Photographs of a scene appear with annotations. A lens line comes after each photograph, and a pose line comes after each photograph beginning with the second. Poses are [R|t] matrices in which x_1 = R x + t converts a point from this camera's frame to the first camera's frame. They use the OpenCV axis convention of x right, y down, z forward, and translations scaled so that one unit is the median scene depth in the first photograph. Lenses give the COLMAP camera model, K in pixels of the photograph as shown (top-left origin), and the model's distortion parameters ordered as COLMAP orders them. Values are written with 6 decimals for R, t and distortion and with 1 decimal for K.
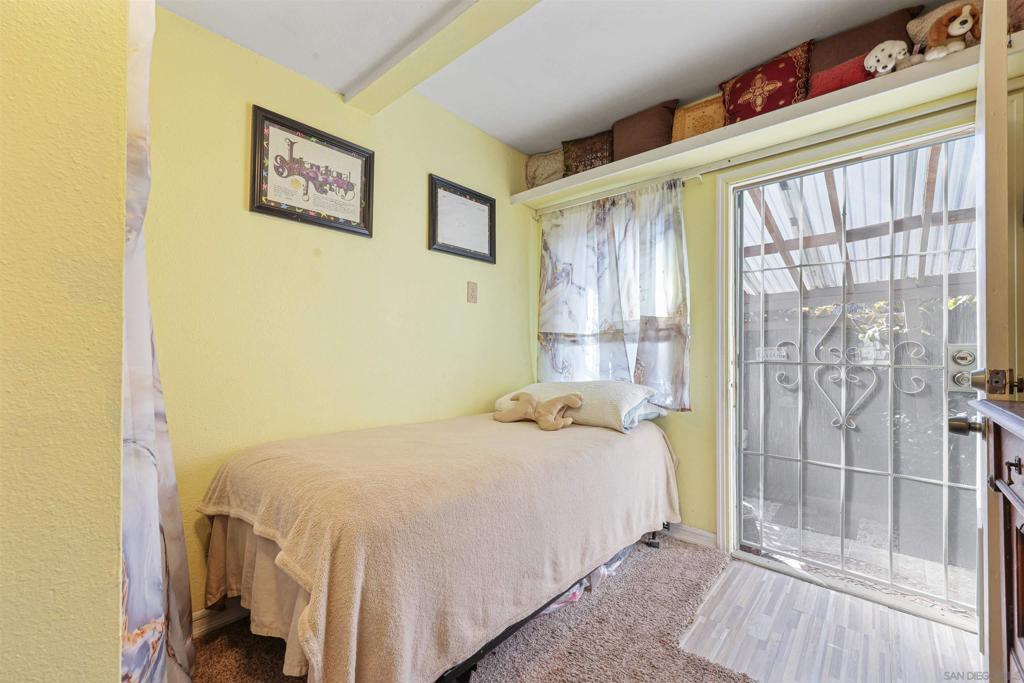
lens RADIAL K [[416.6, 0, 507.1], [0, 416.6, 341.1], [0, 0, 1]] dist [-0.001488, -0.000005]
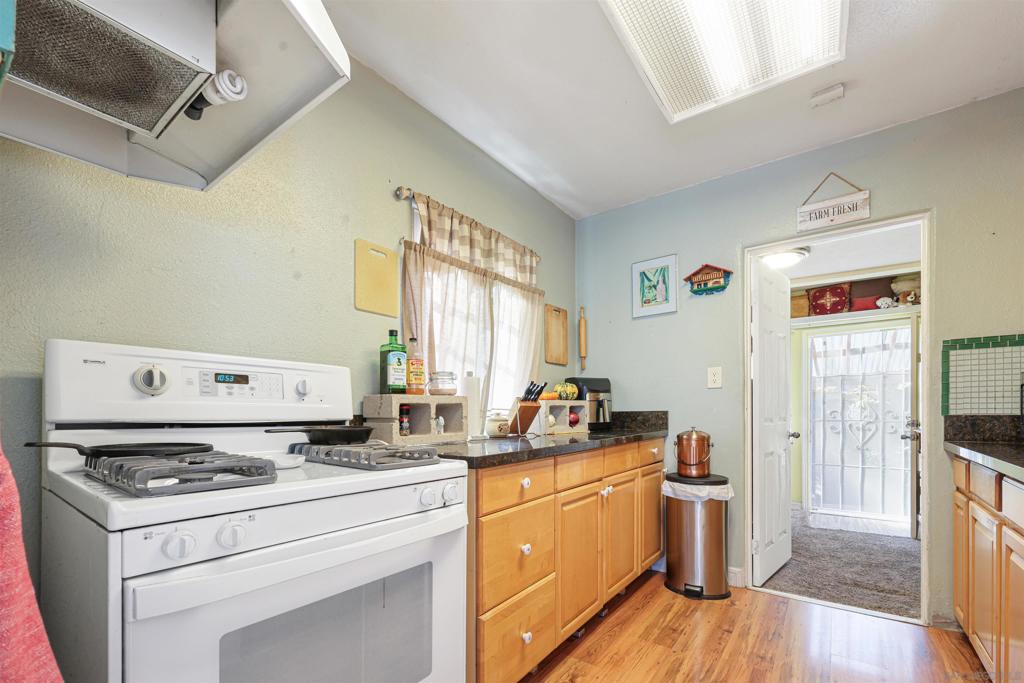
lens RADIAL K [[416.6, 0, 527.2], [0, 416.6, 408.4], [0, 0, 1]] dist [-0.001488, -0.000005]
pose [[0.995221, -0.002990, 0.097597, -1.246744], [0.002041, 0.999950, 0.009824, -0.037560], [-0.097622, -0.009578, 0.995177, -1.096252]]
